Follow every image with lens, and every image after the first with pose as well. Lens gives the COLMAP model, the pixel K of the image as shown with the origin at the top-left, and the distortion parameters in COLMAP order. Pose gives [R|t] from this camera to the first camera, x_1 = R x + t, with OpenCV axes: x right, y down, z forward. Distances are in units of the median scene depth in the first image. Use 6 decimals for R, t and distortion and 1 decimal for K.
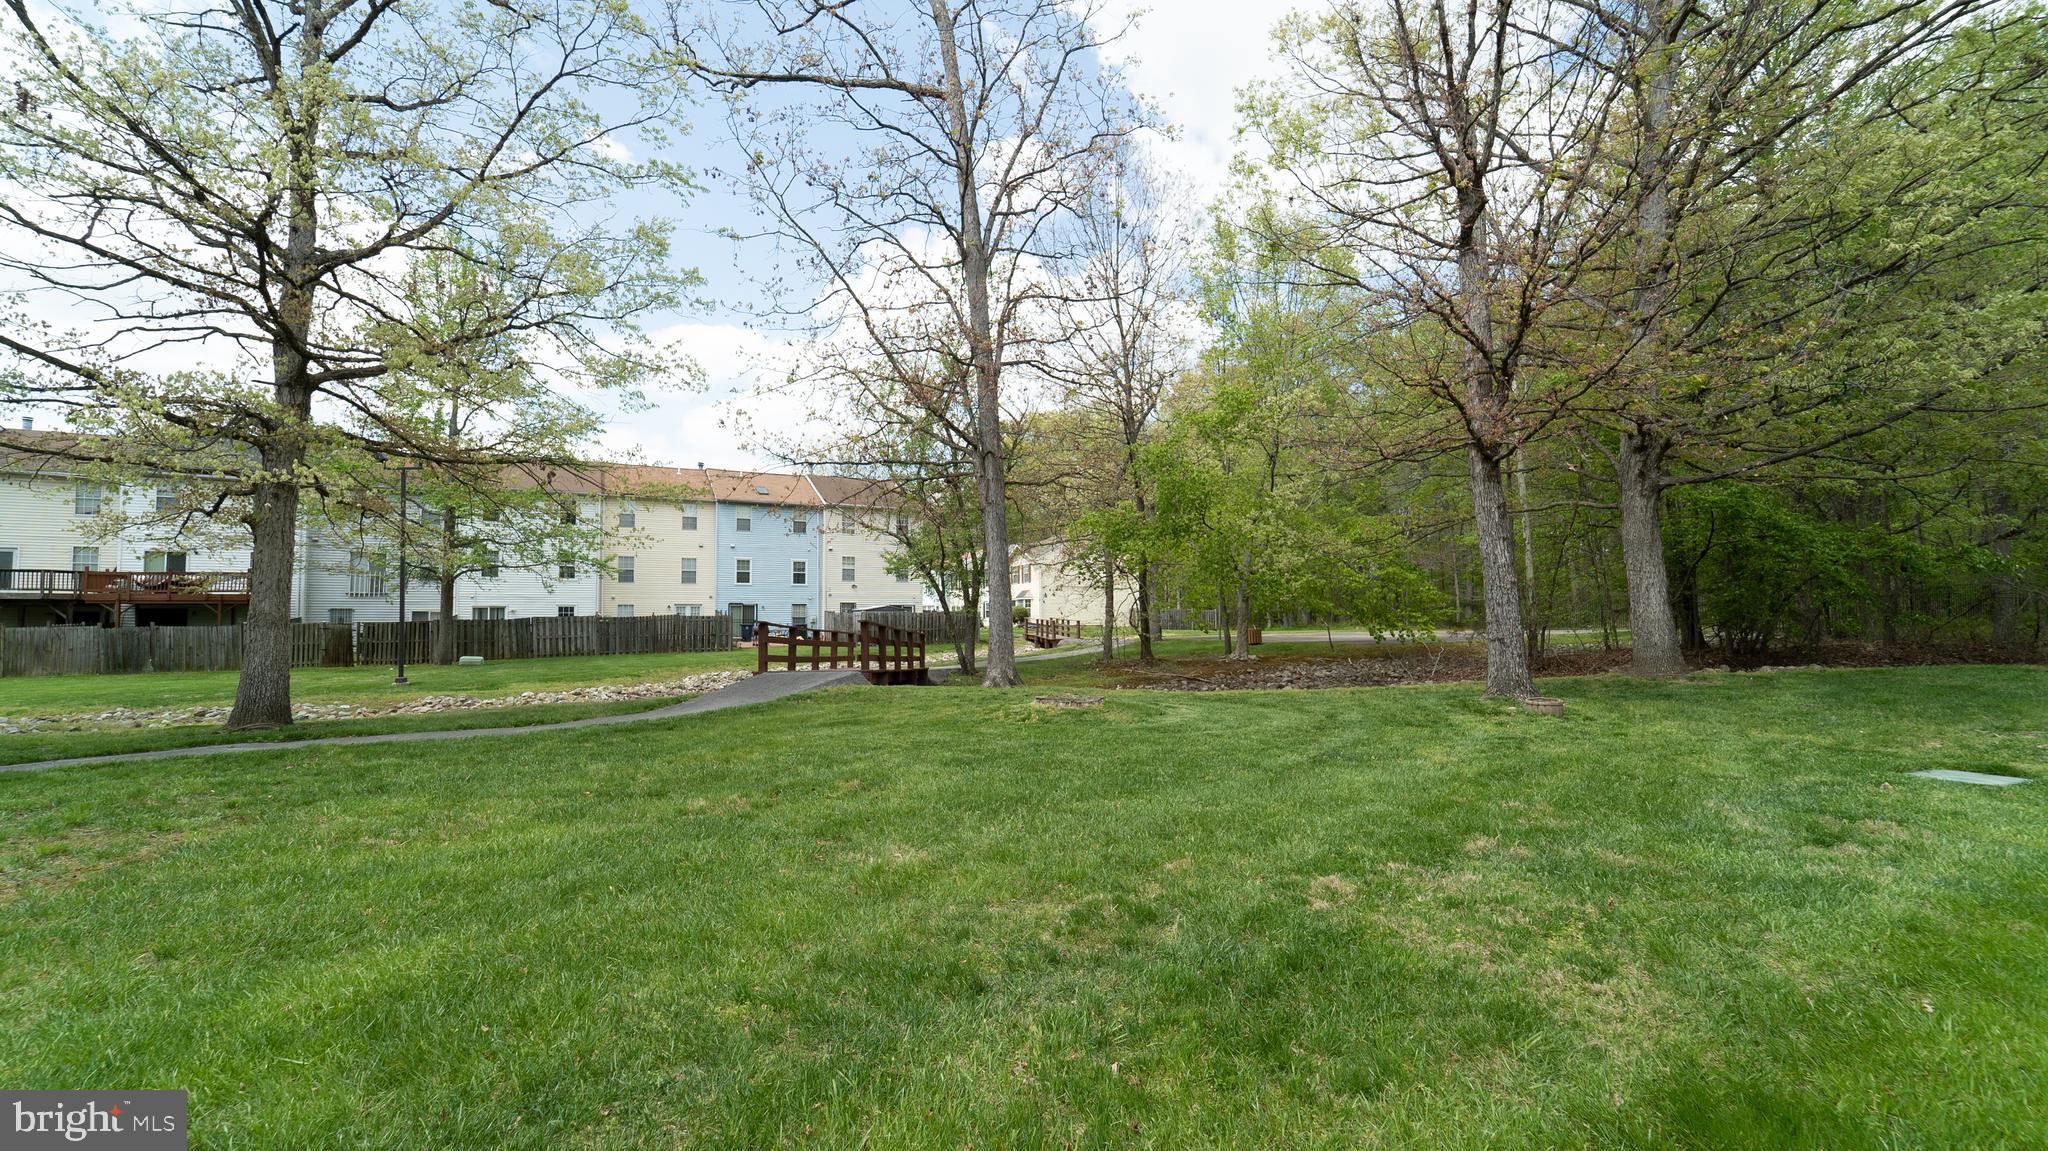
lens RADIAL K [[821.9, 0, 1018.2], [0, 821.9, 582.3], [0, 0, 1]] dist [0.000293, -0.003834]
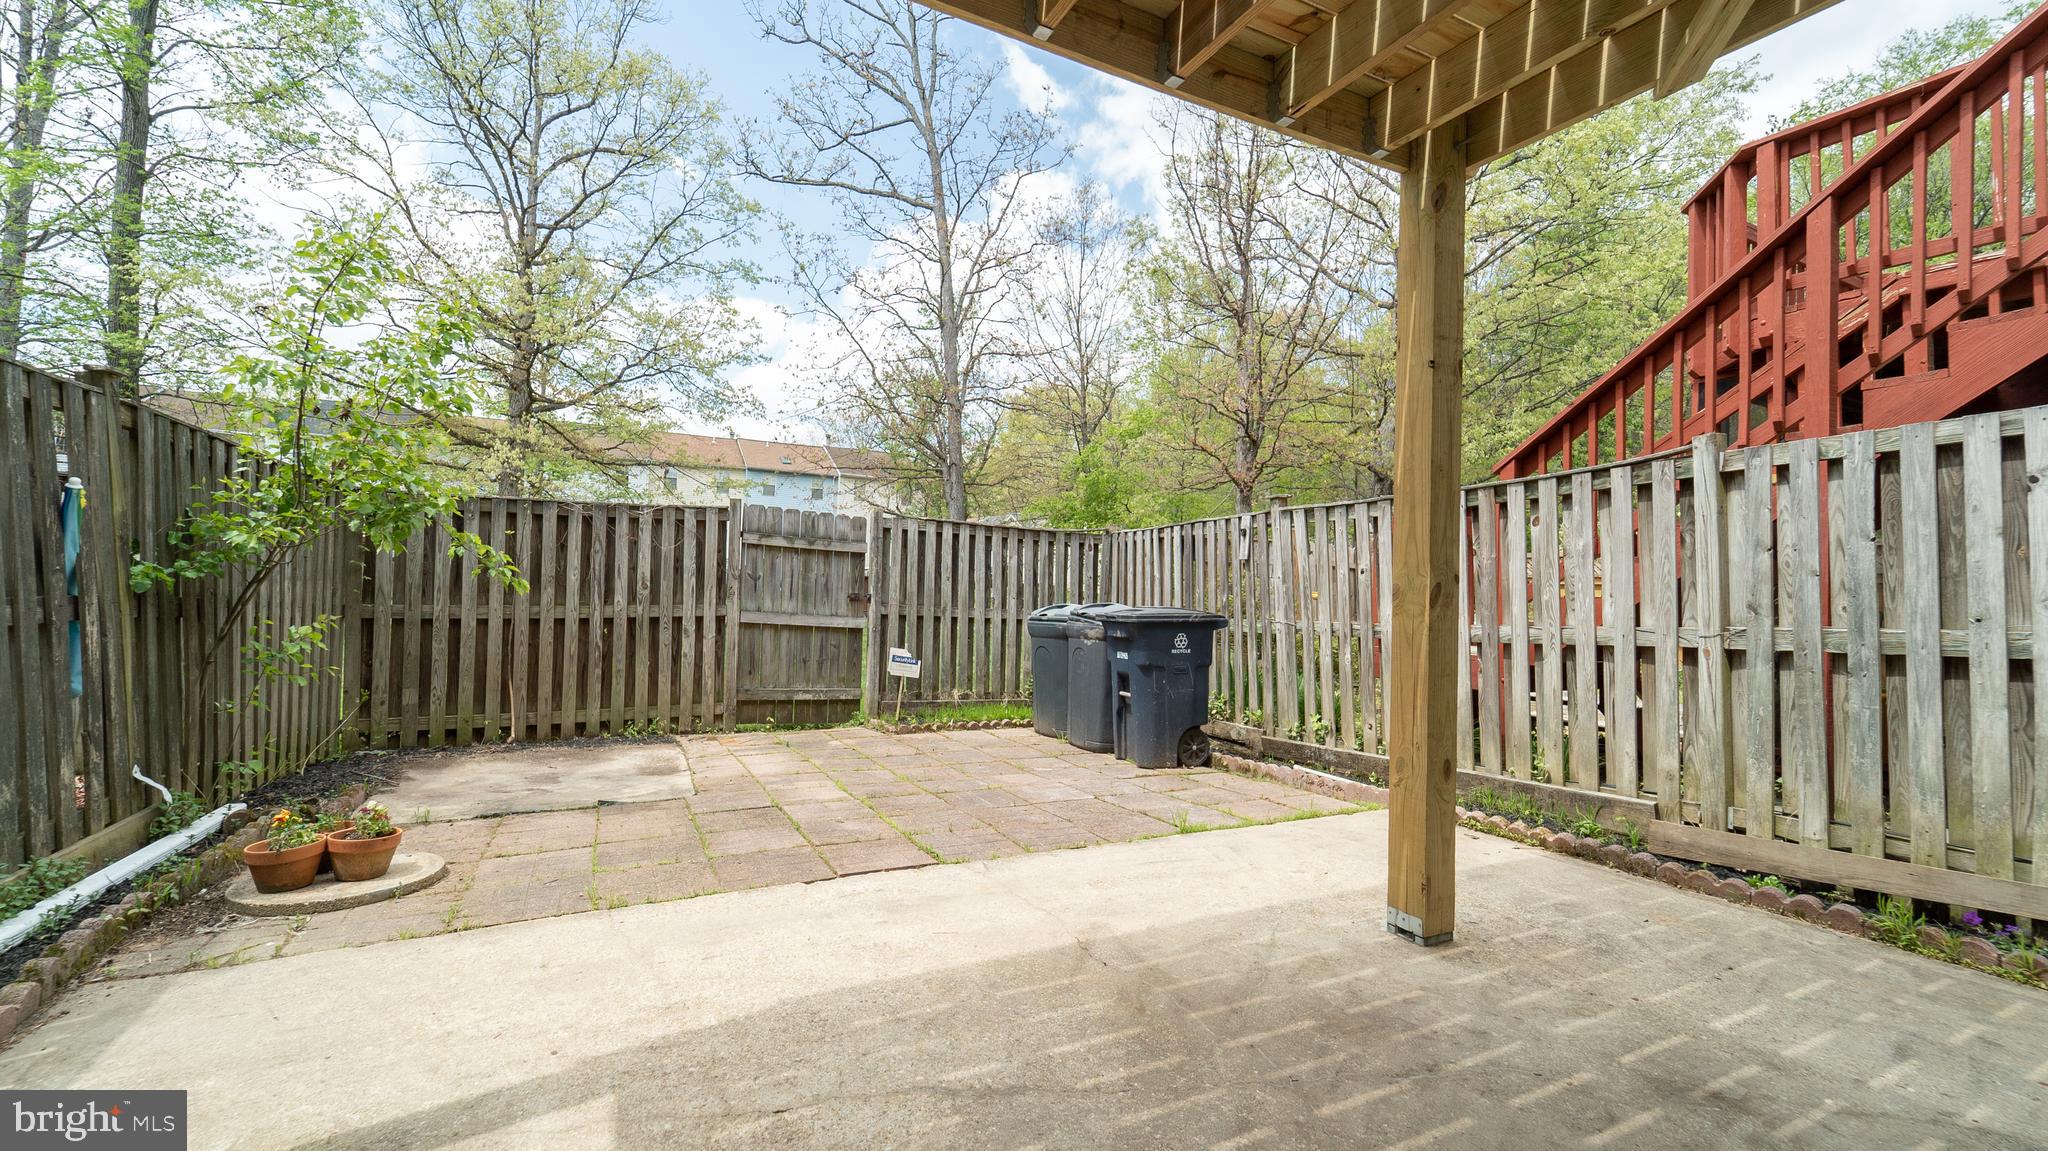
lens RADIAL K [[821.9, 0, 1018.2], [0, 821.9, 582.3], [0, 0, 1]] dist [0.000293, -0.003834]
pose [[0.999394, 0.033479, -0.009565, 0.092983], [-0.032999, 0.998369, 0.046586, -0.015107], [0.011109, -0.046242, 0.998868, -0.445147]]
